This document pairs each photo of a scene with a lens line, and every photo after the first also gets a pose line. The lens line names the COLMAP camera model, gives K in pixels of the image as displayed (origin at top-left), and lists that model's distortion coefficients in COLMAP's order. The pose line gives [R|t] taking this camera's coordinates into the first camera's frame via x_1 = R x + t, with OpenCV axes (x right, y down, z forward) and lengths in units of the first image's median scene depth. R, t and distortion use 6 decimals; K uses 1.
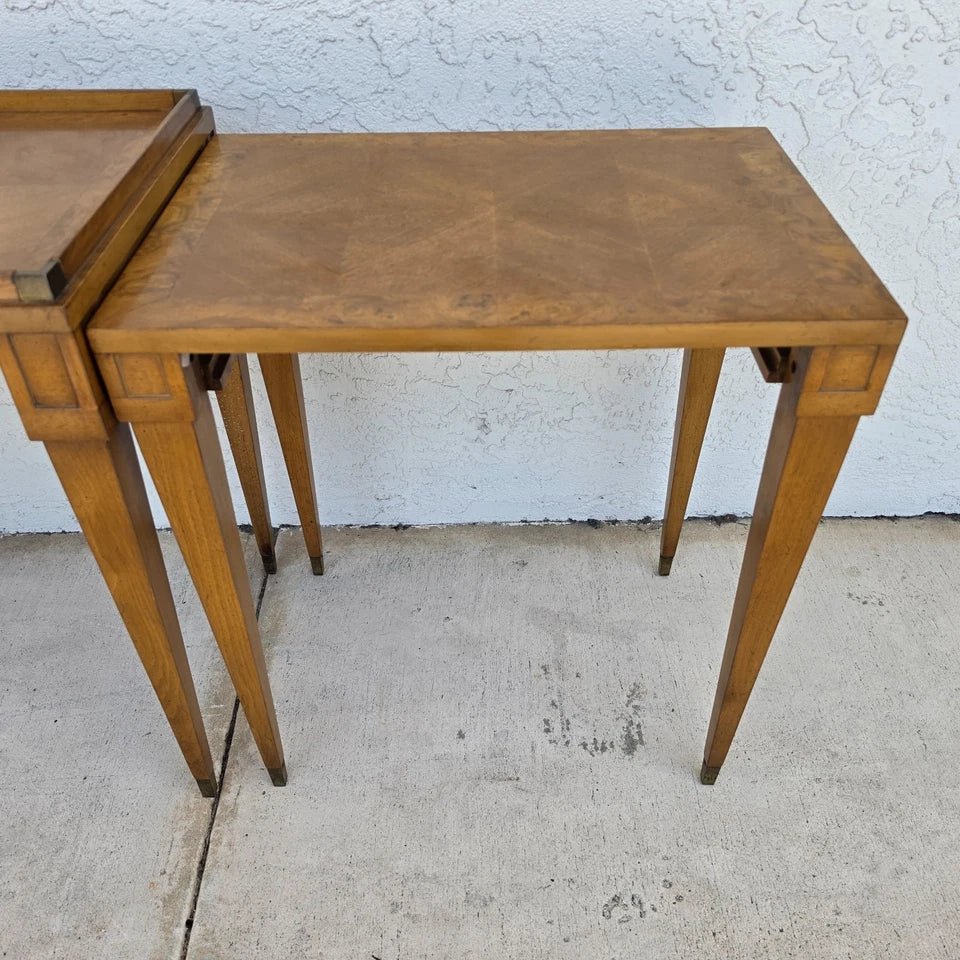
lens RADIAL K [[924.2, 0, 483.1], [0, 924.2, 479.8], [0, 0, 1]] dist [0.008750, 0.000000]
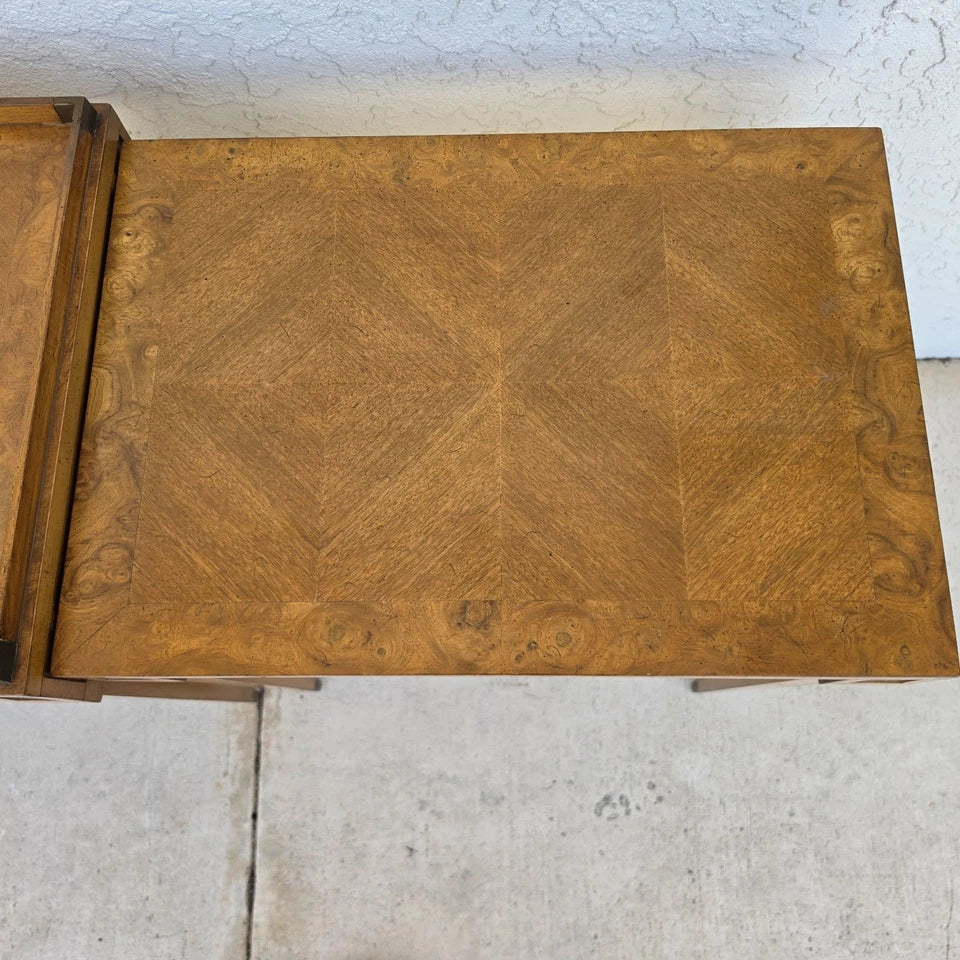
lens RADIAL K [[924.2, 0, 488.2], [0, 924.2, 484.3], [0, 0, 1]] dist [0.008750, 0.000000]
pose [[0.999801, -0.000390, -0.019953, 0.013721], [0.011541, 0.826973, 0.562123, -0.535942], [0.016282, -0.562241, 0.826813, 0.231703]]
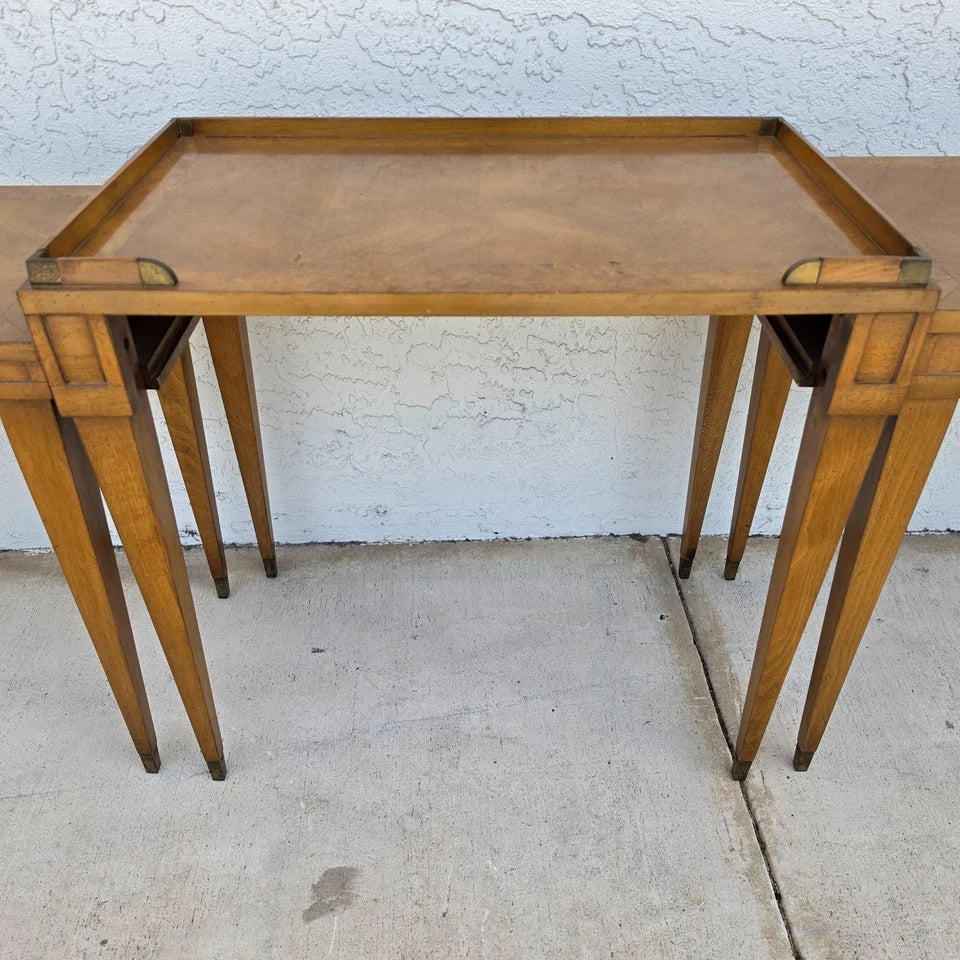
lens RADIAL K [[924.2, 0, 483.3], [0, 924.2, 475.3], [0, 0, 1]] dist [0.008750, 0.000000]
pose [[0.999855, 0.006166, 0.015858, -0.635663], [-0.005152, 0.997989, -0.063179, 0.070413], [-0.016216, 0.063089, 0.997876, -0.062038]]
